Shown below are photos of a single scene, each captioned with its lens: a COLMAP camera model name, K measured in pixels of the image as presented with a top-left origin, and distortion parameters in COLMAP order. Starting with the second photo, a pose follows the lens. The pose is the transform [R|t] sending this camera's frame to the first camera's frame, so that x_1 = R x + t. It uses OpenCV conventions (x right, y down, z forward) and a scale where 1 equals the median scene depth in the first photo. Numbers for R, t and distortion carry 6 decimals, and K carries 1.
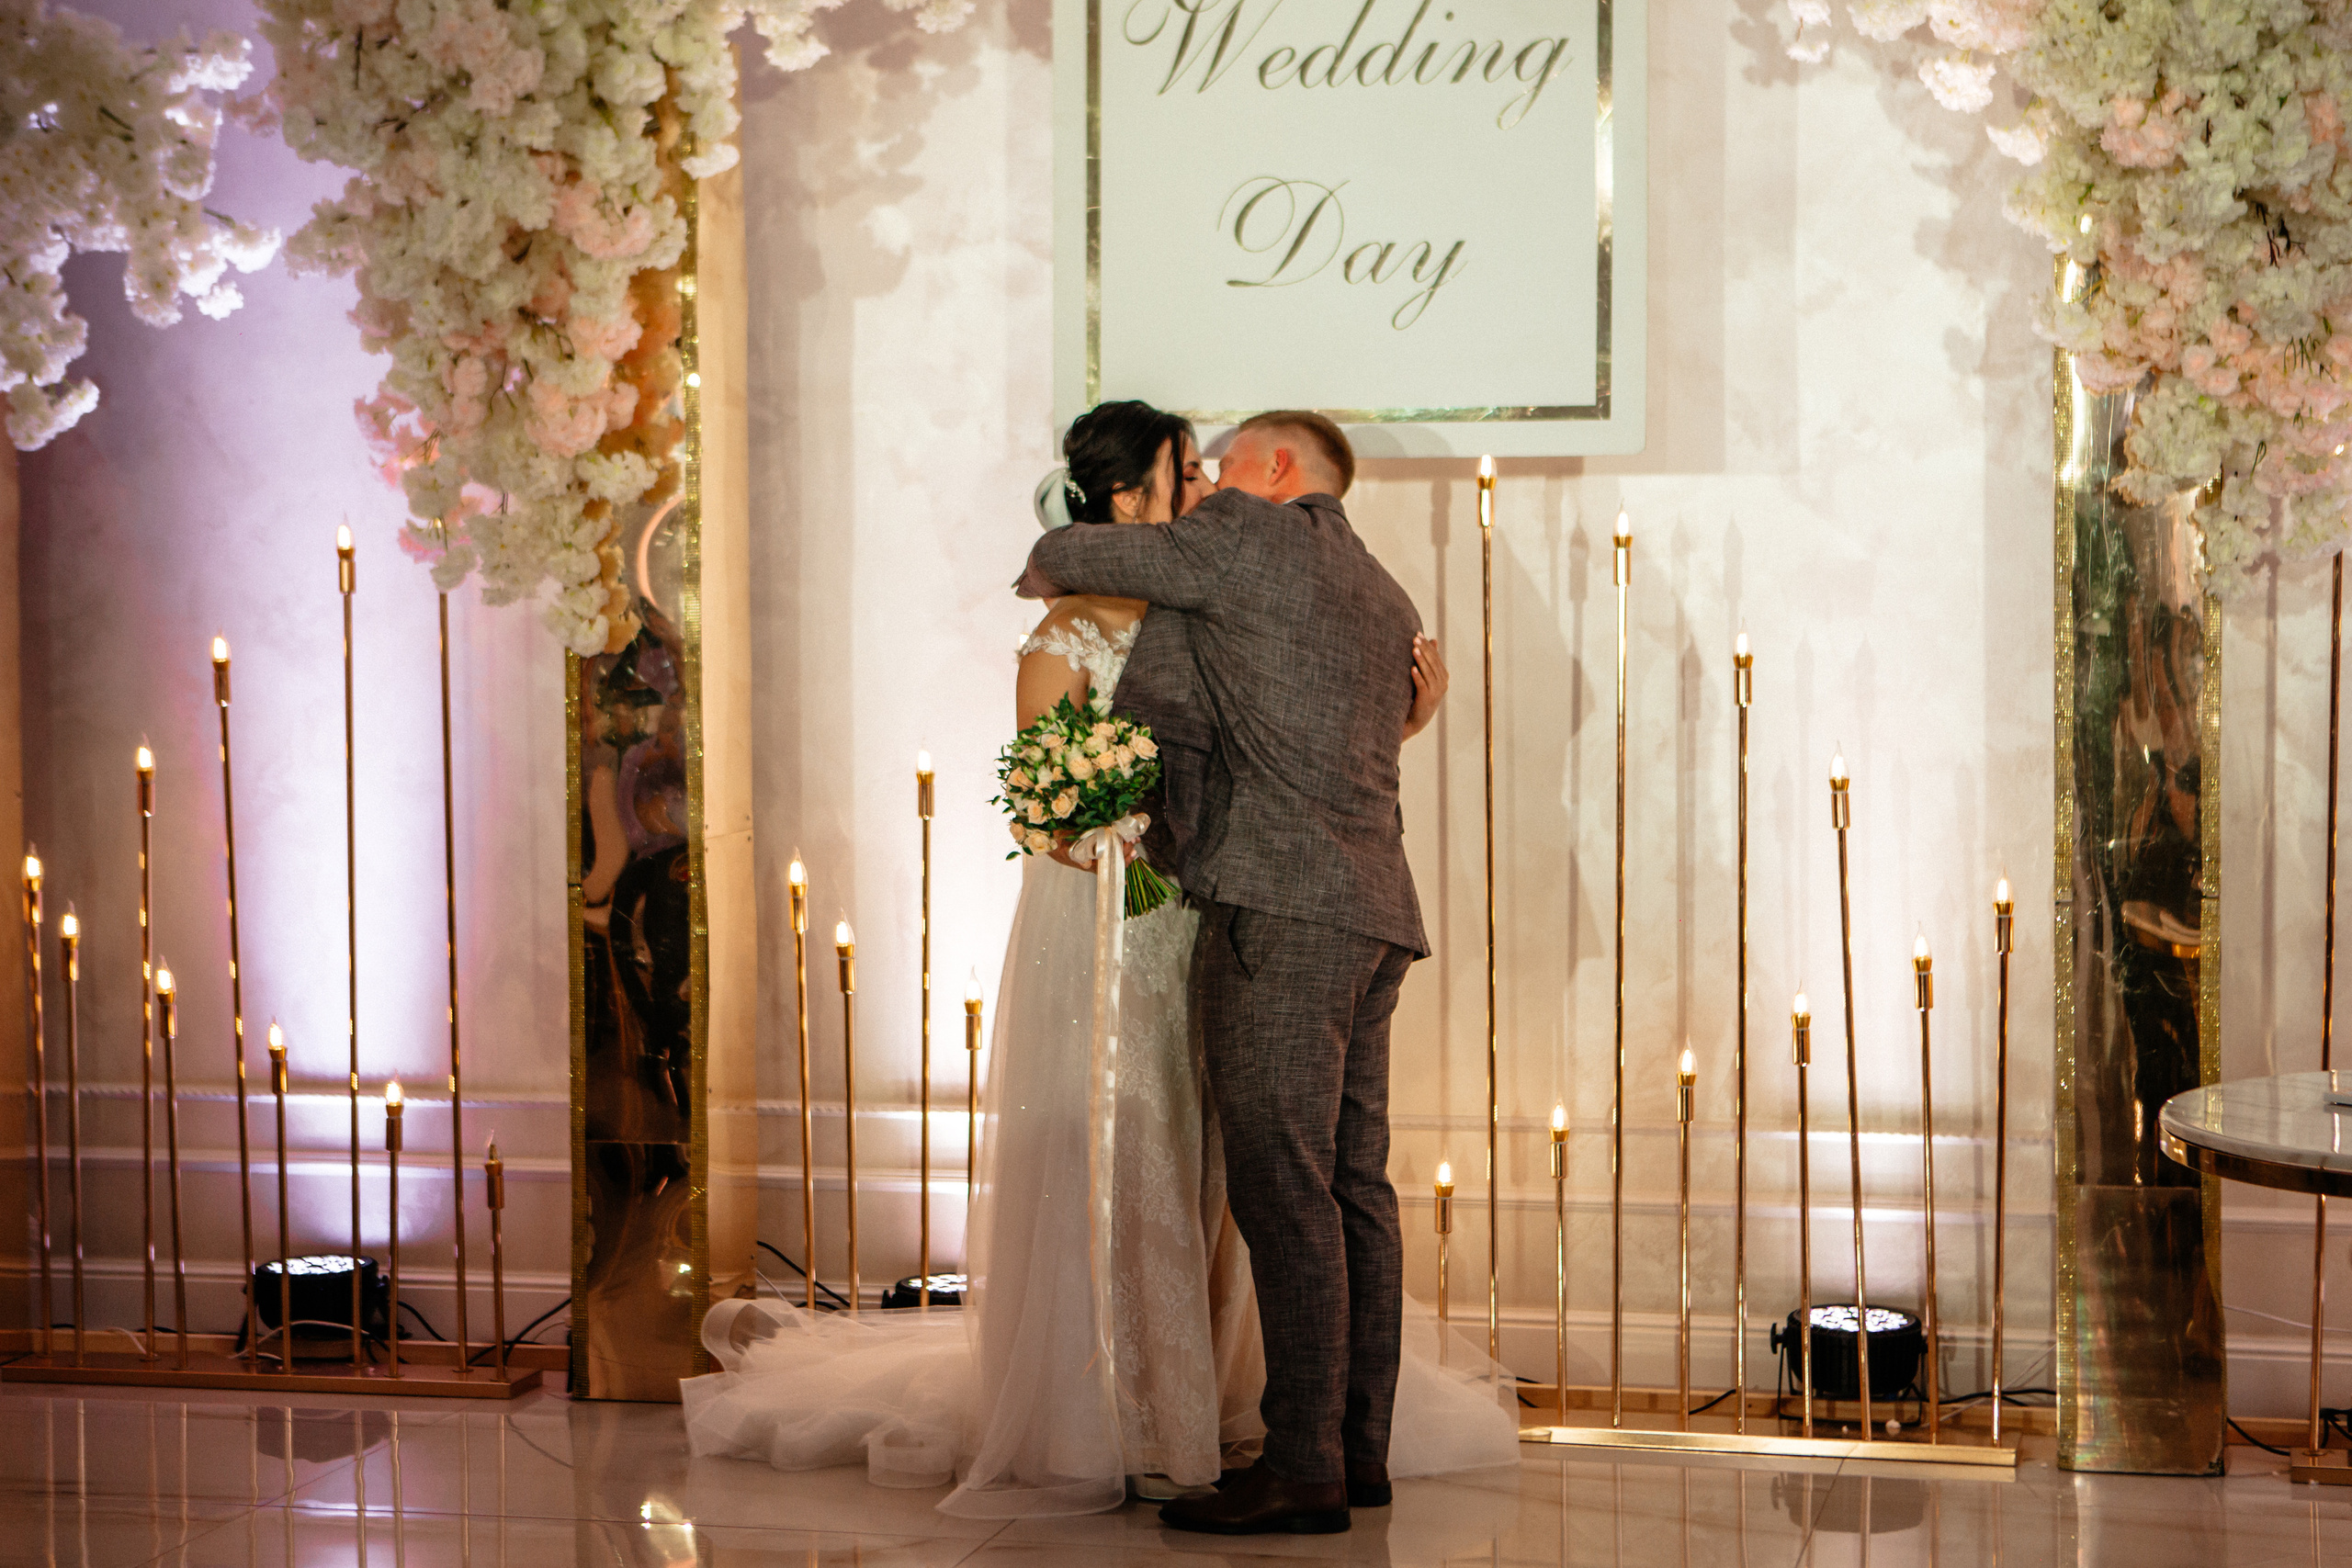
lens RADIAL K [[3975.2, 0, 1174.6], [0, 3975.2, 770.1], [0, 0, 1]] dist [0.048730, 0.000000]
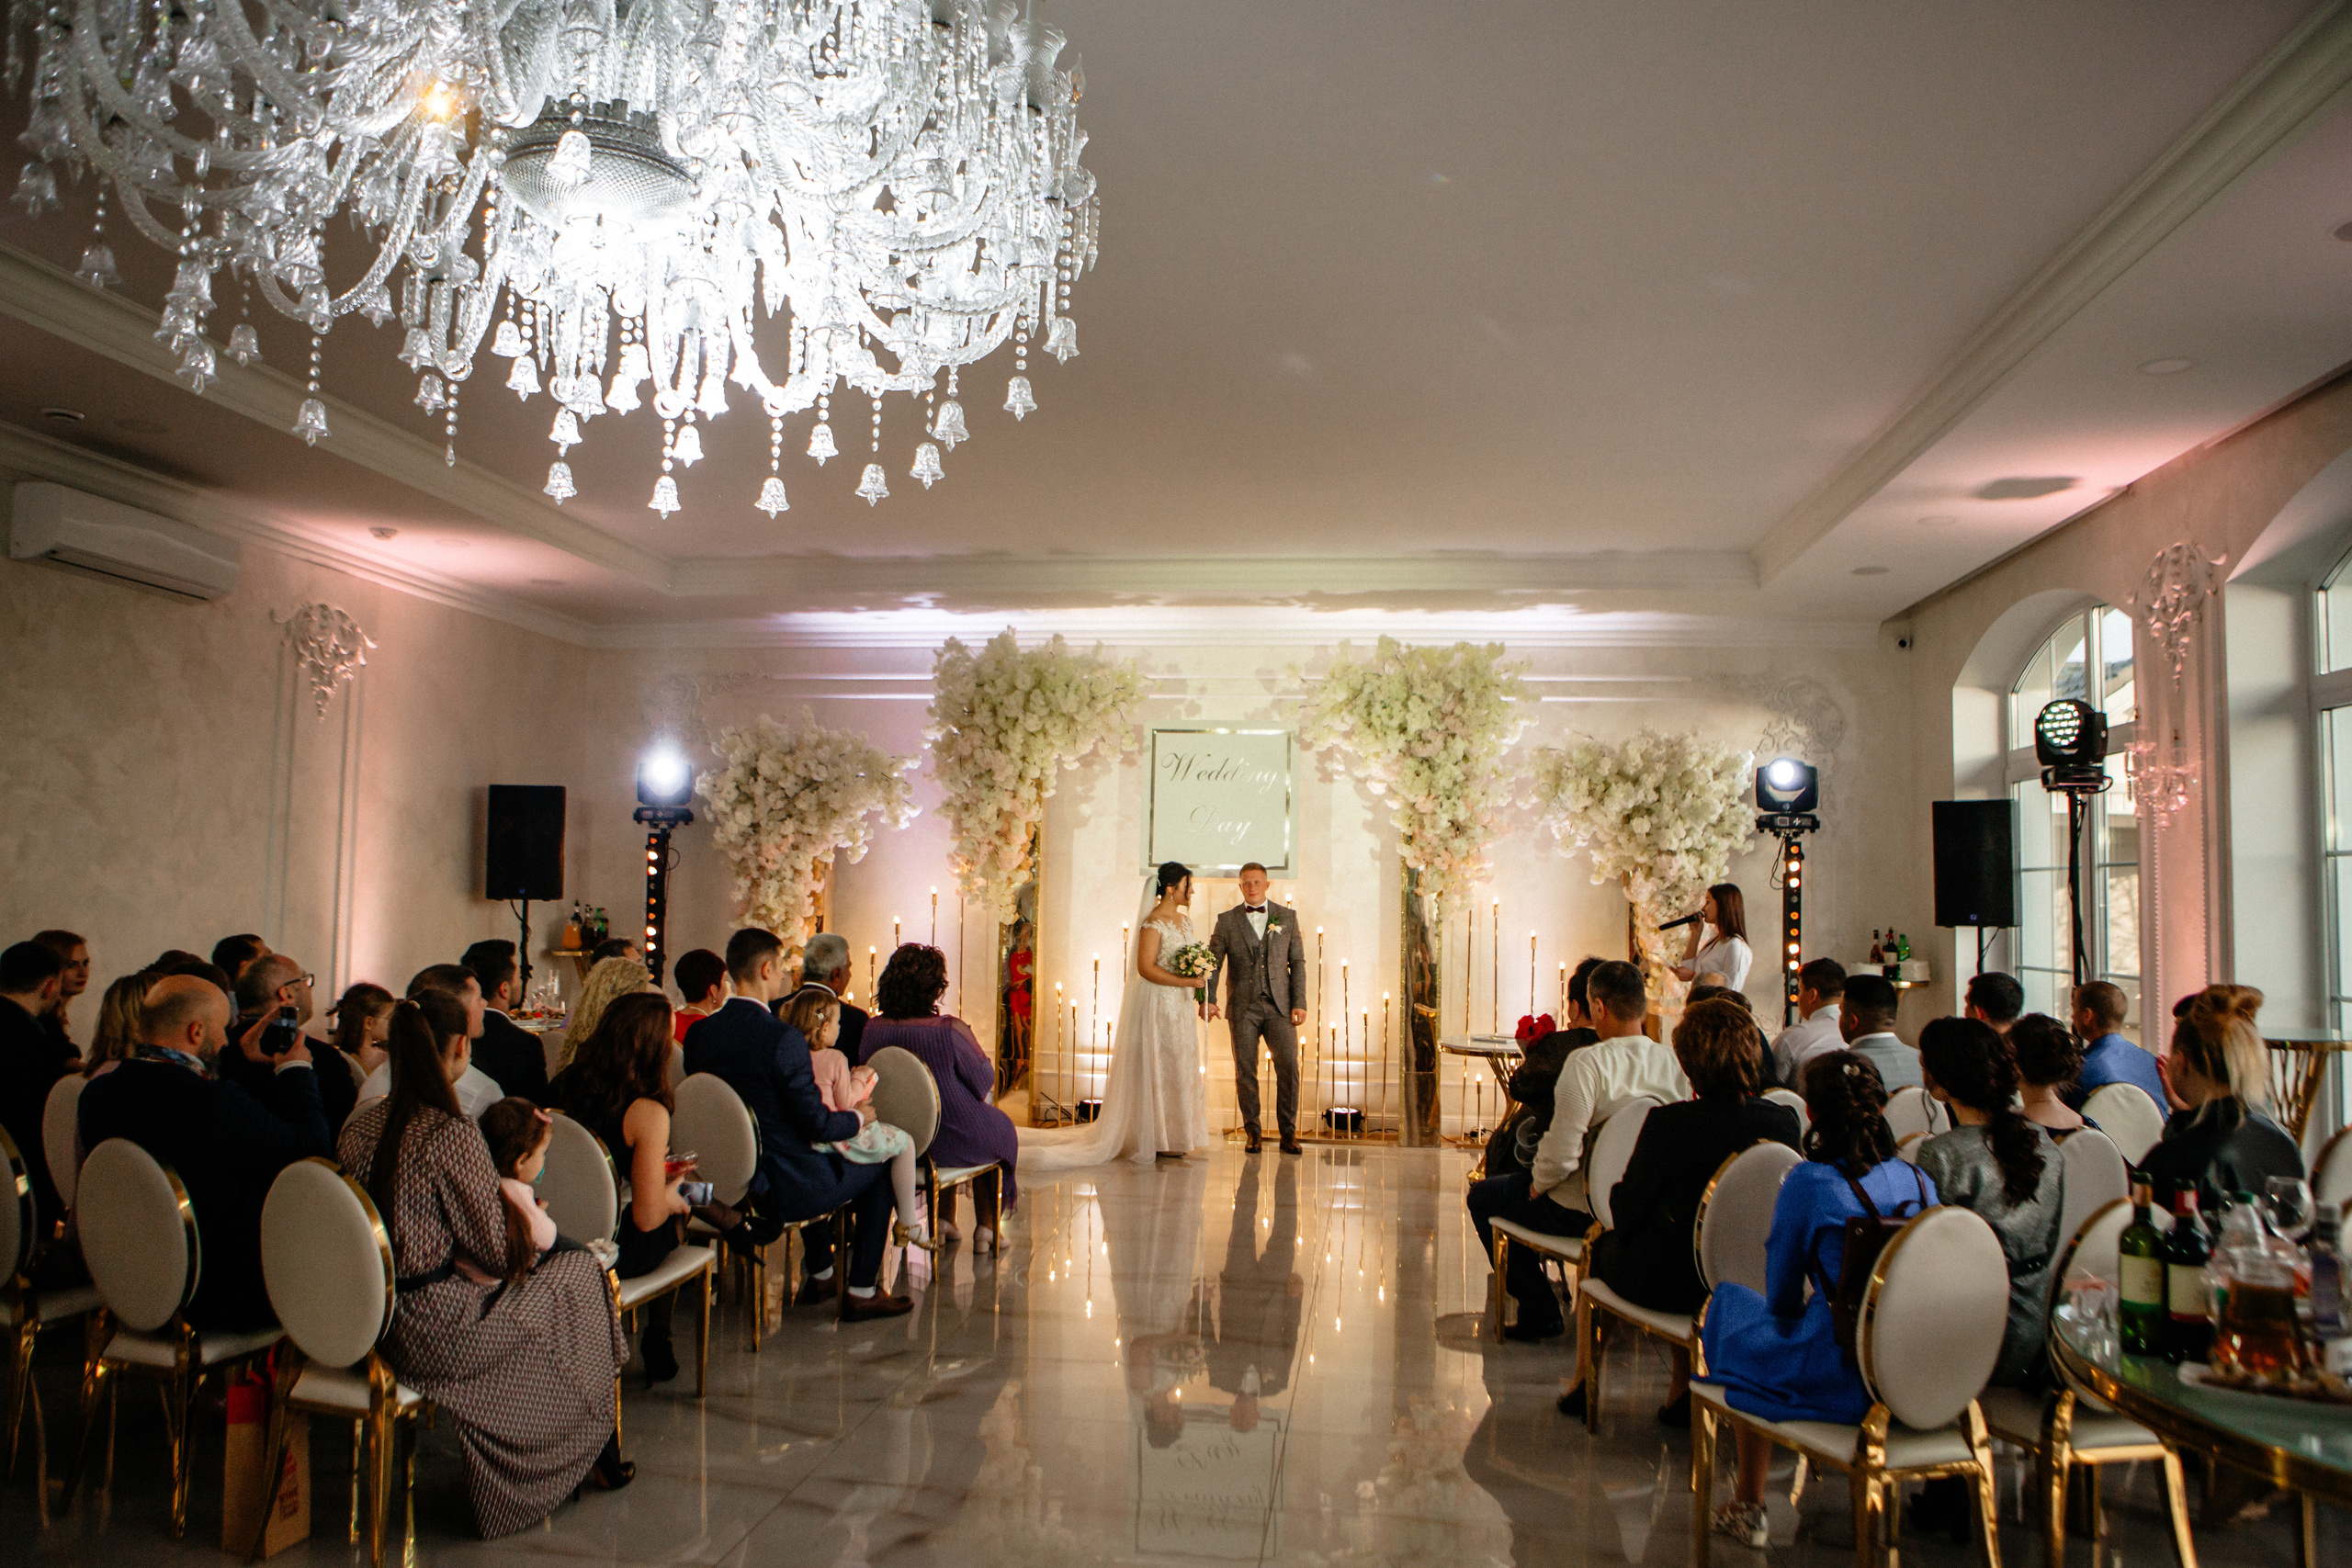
lens RADIAL K [[1685.5, 0, 1185.6], [0, 1685.5, 795.1], [0, 0, 1]] dist [0.010371, 0.008862]
pose [[0.990487, 0.036693, 0.132624, -0.200323], [-0.020808, 0.992648, -0.119236, 0.034753], [-0.136024, 0.115343, 0.983968, -0.576547]]
